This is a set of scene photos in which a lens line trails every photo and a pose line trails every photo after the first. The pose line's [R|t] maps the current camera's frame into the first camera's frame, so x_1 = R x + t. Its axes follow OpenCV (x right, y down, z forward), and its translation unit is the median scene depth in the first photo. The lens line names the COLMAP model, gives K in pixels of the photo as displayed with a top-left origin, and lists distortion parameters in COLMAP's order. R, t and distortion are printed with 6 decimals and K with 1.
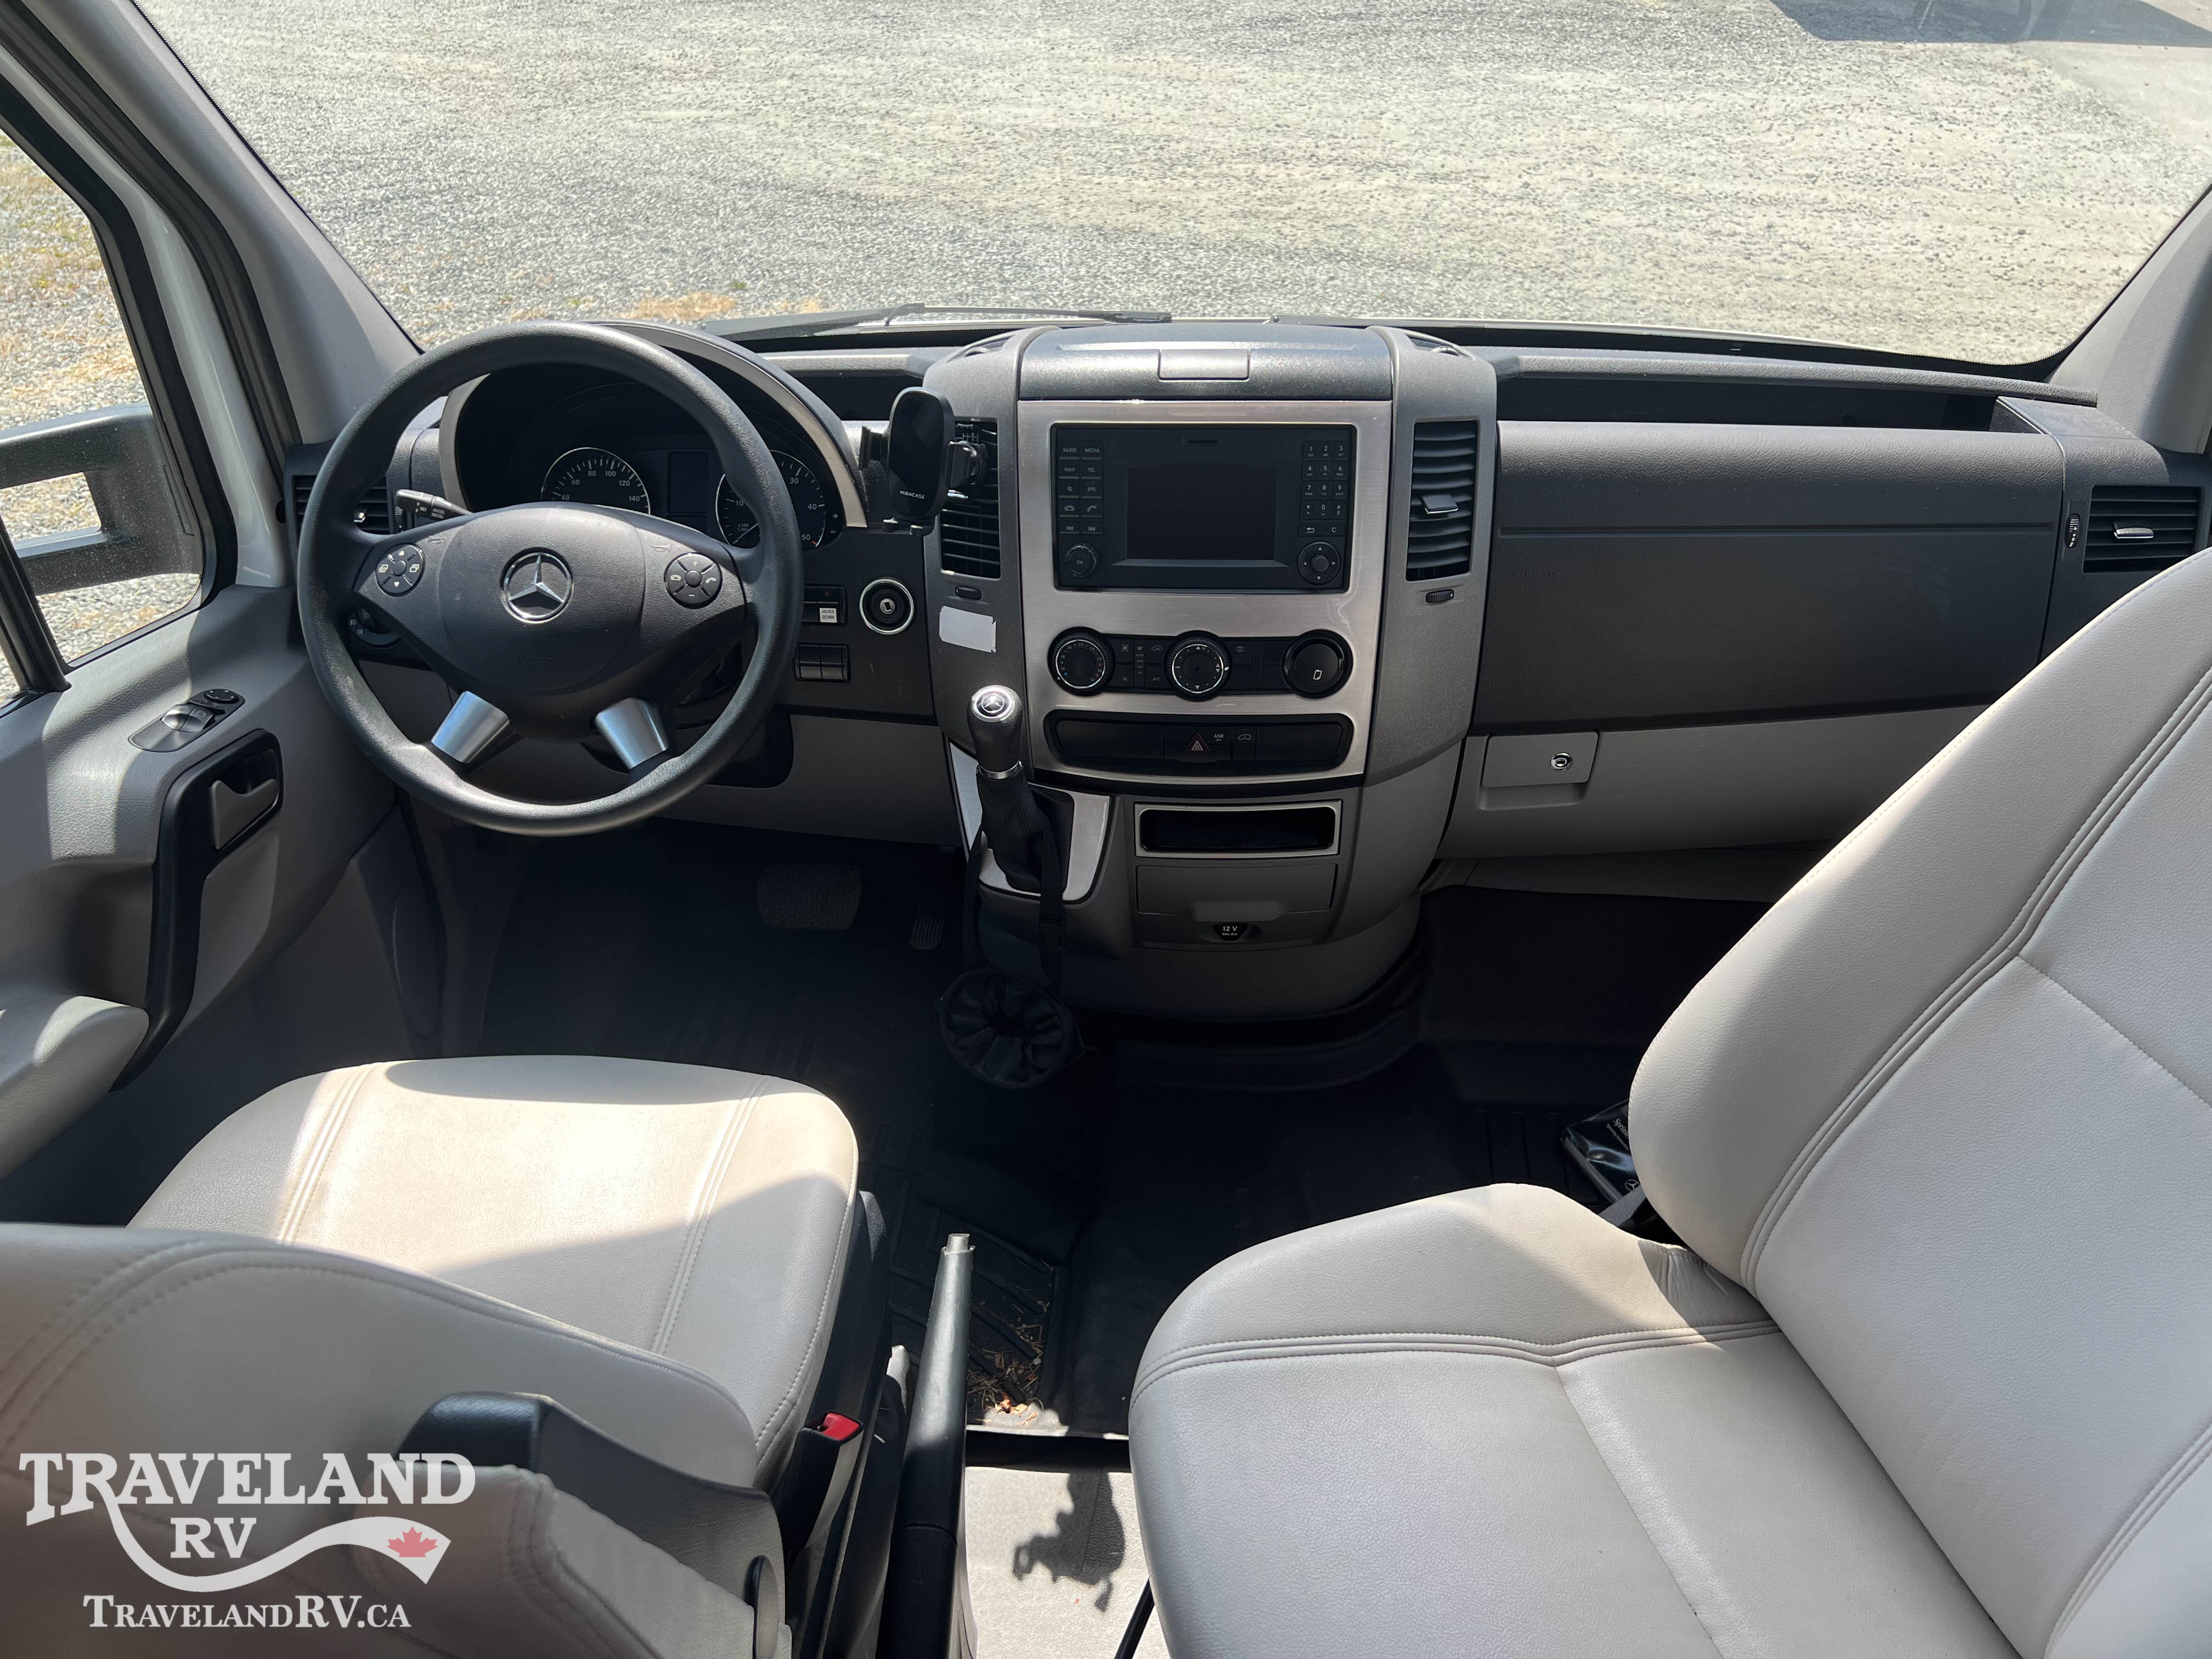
lens RADIAL K [[1651.3, 0, 1095.3], [0, 1651.3, 812.7], [0, 0, 1]] dist [0.036562, -0.050989]
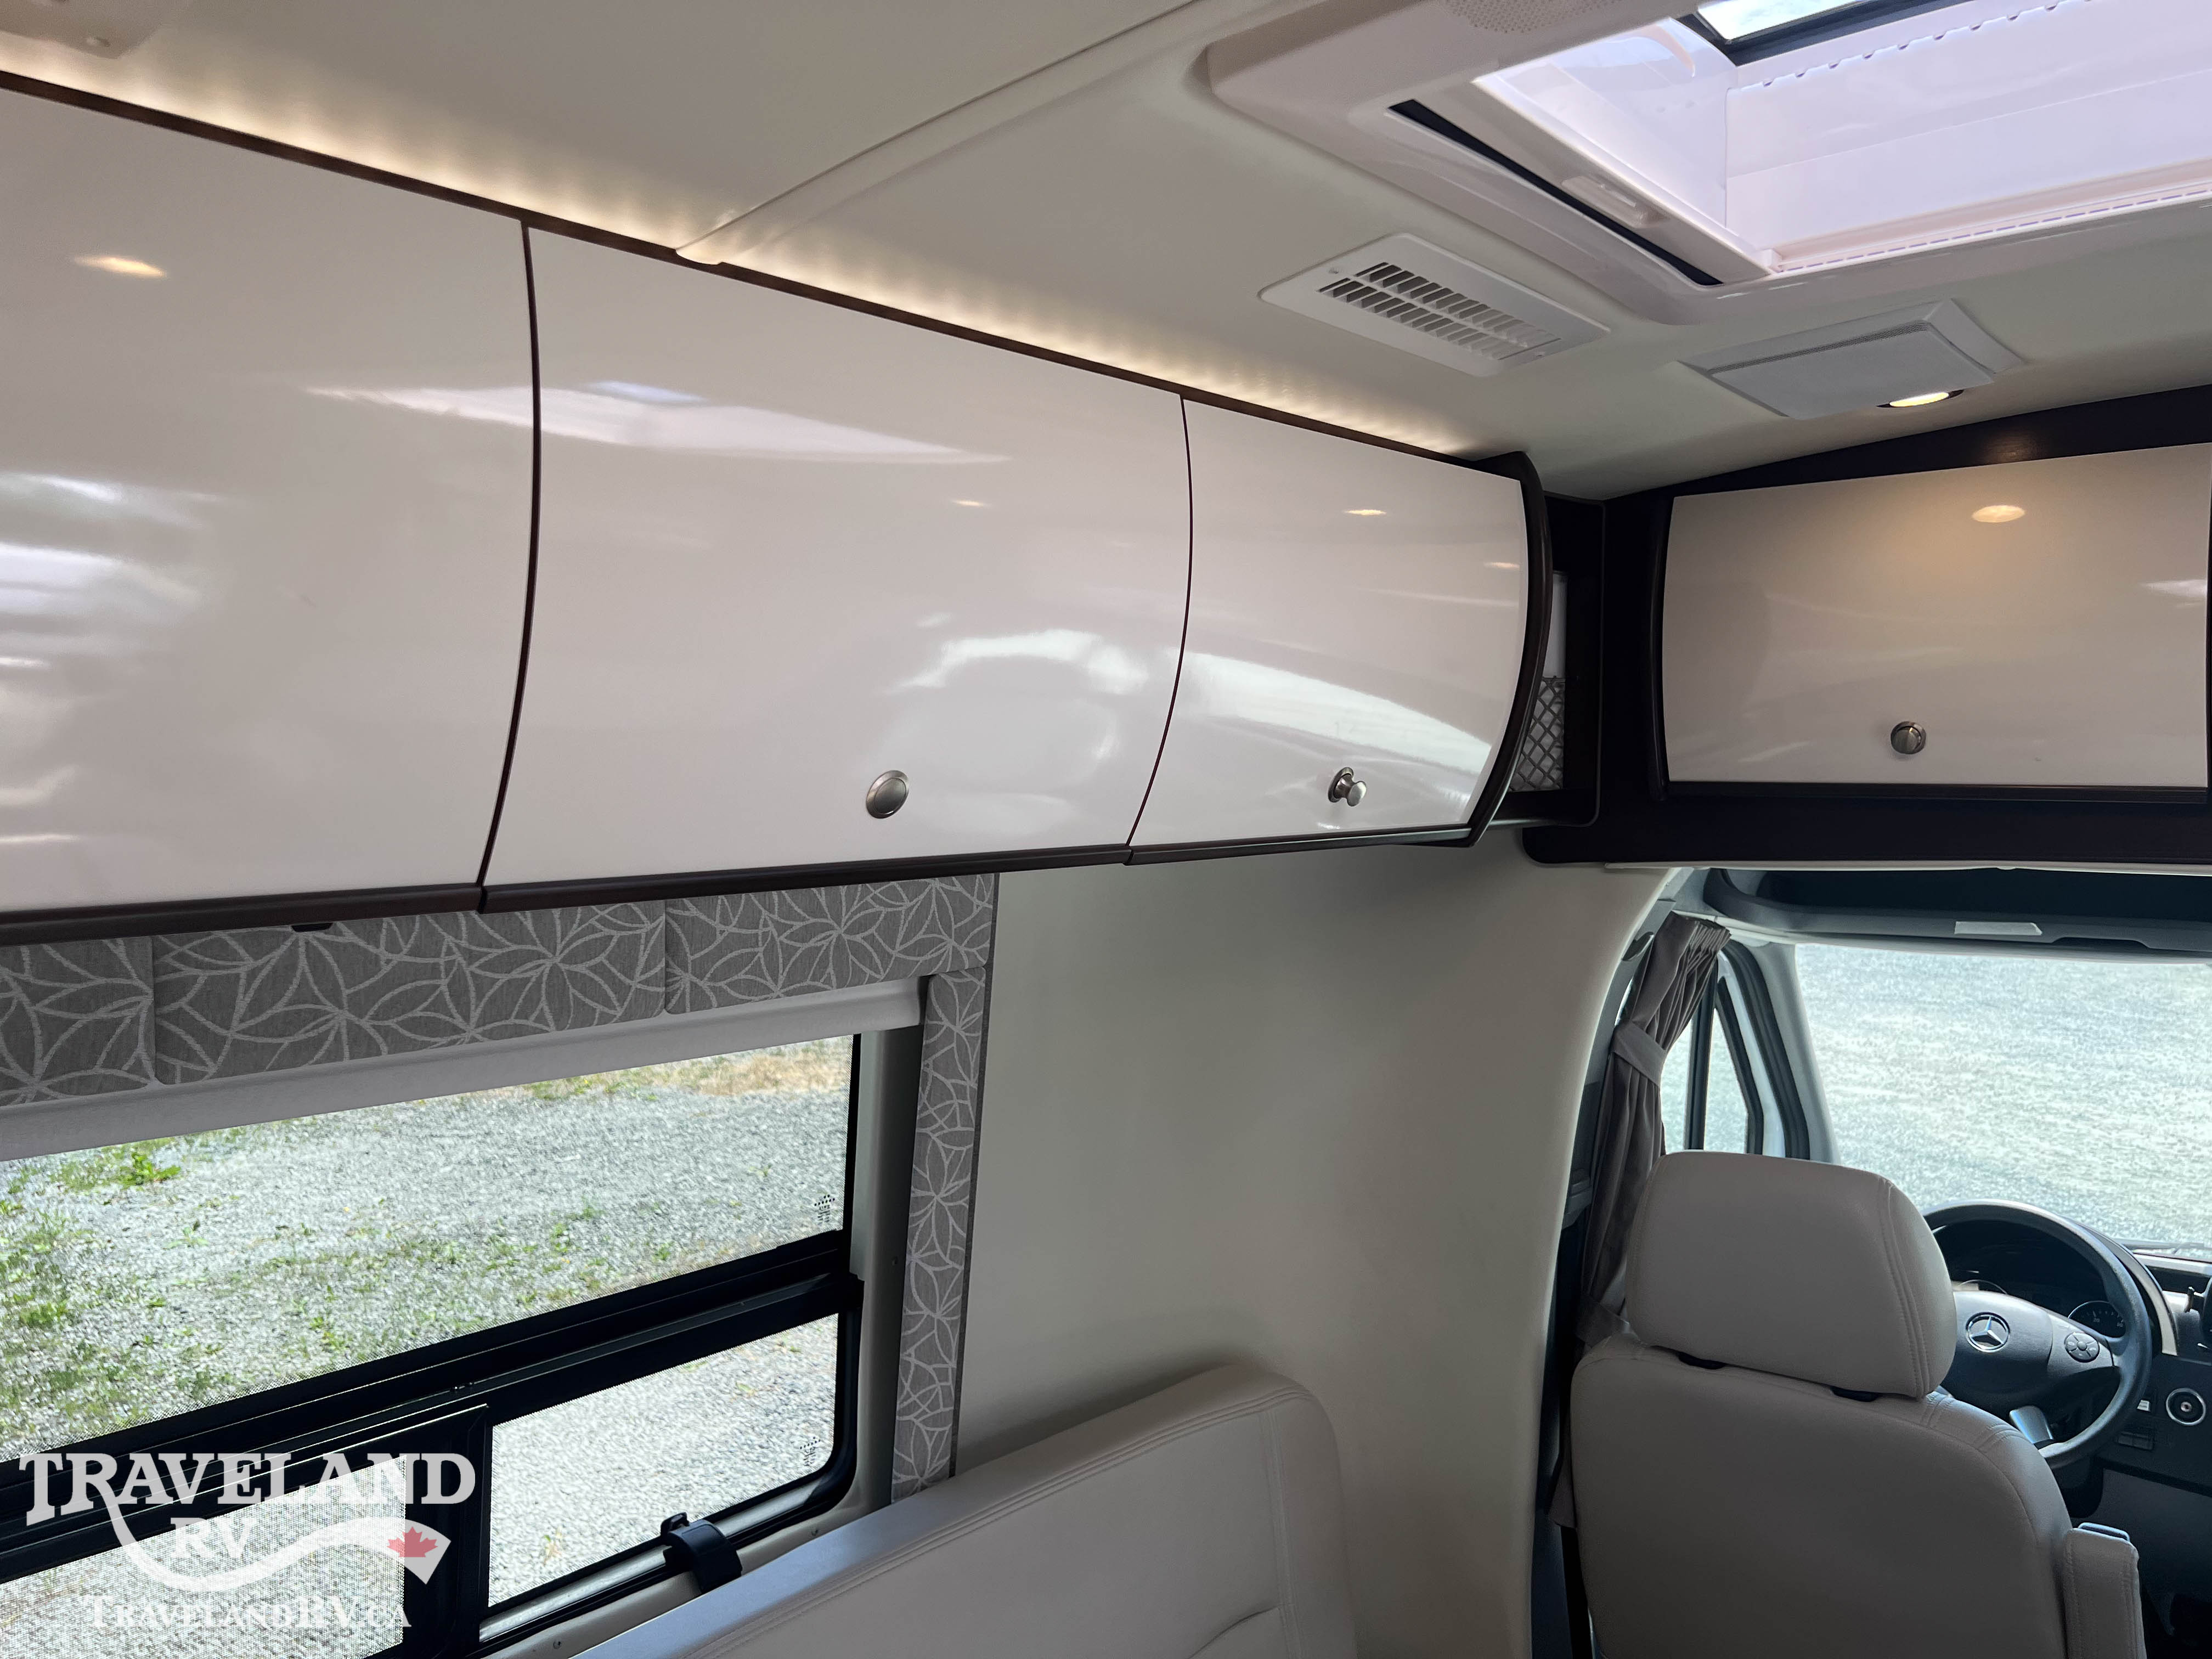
lens RADIAL K [[1651.3, 0, 1095.3], [0, 1651.3, 812.7], [0, 0, 1]] dist [0.036562, -0.050989]
pose [[0.803312, 0.028754, -0.594864, -0.036795], [-0.335318, 0.847309, -0.411861, 0.394522], [0.492191, 0.530322, 0.690295, -0.913314]]
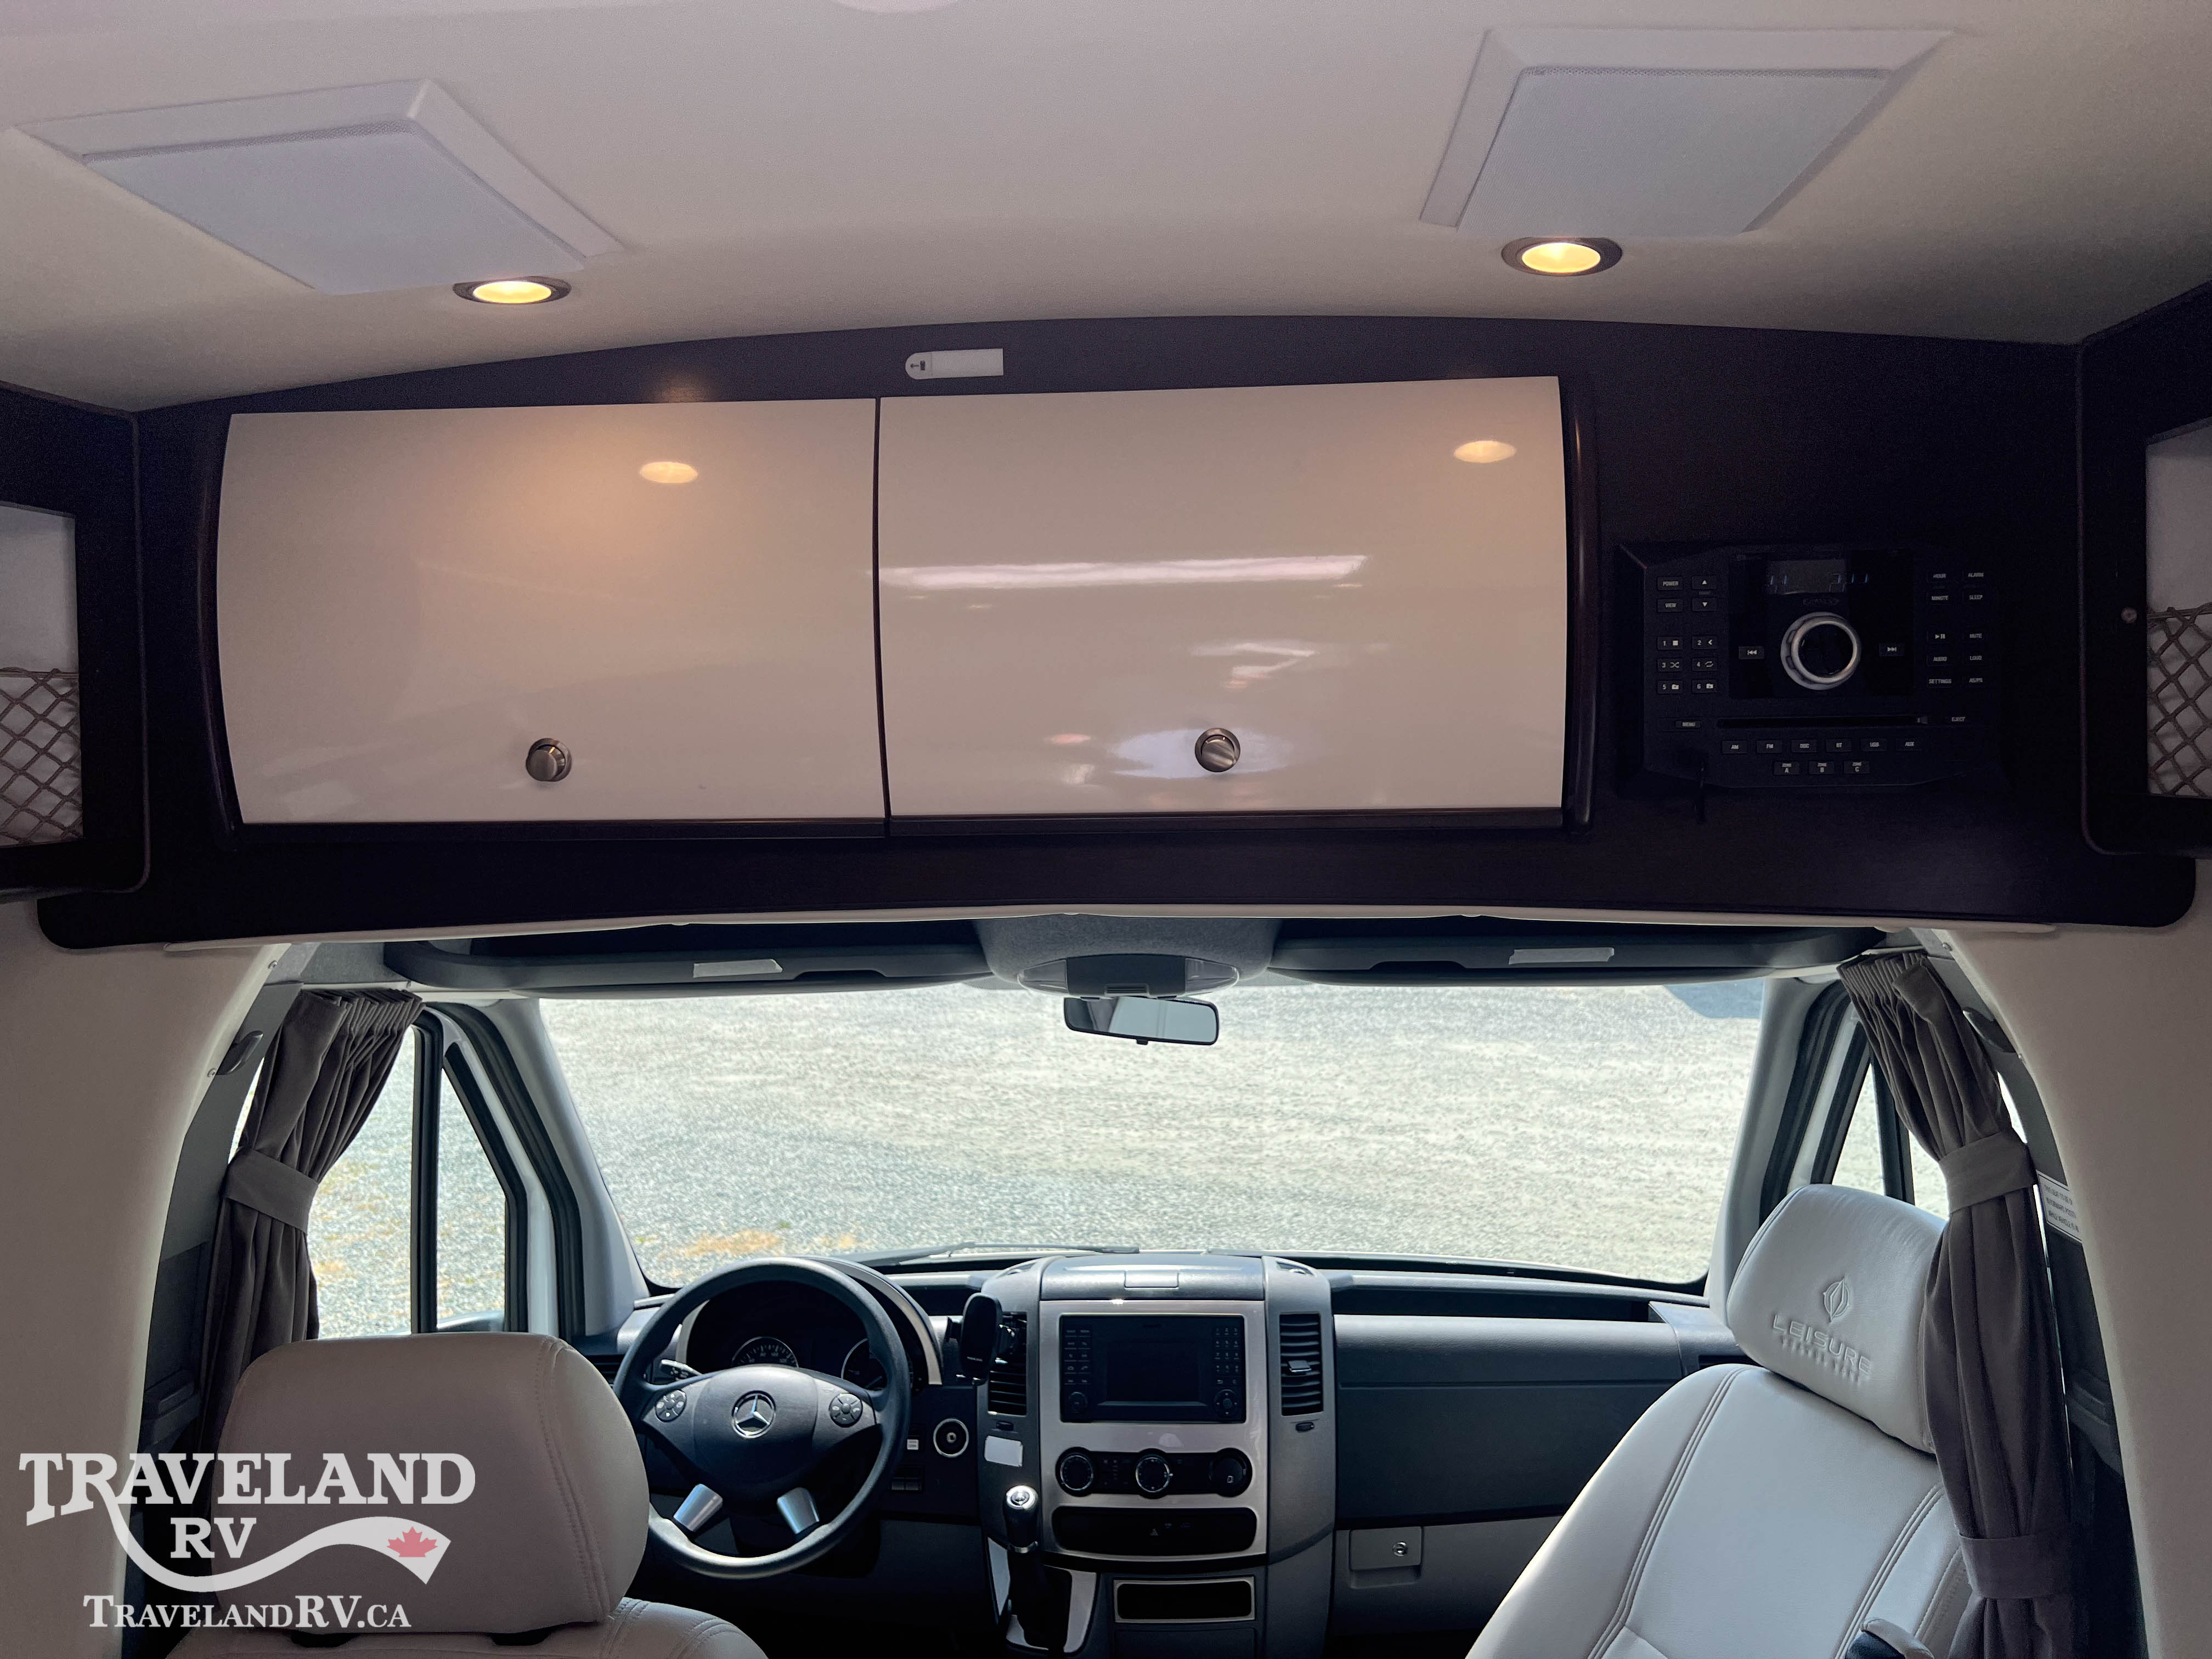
lens RADIAL K [[1639.1, 0, 1105.1], [0, 1639.1, 820.0], [0, 0, 1]] dist [0.151629, -0.378480]
pose [[0.999981, -0.001839, 0.005871, 0.008989], [0.004610, 0.855859, -0.517189, 0.182051], [-0.004073, 0.517206, 0.855851, -0.620257]]
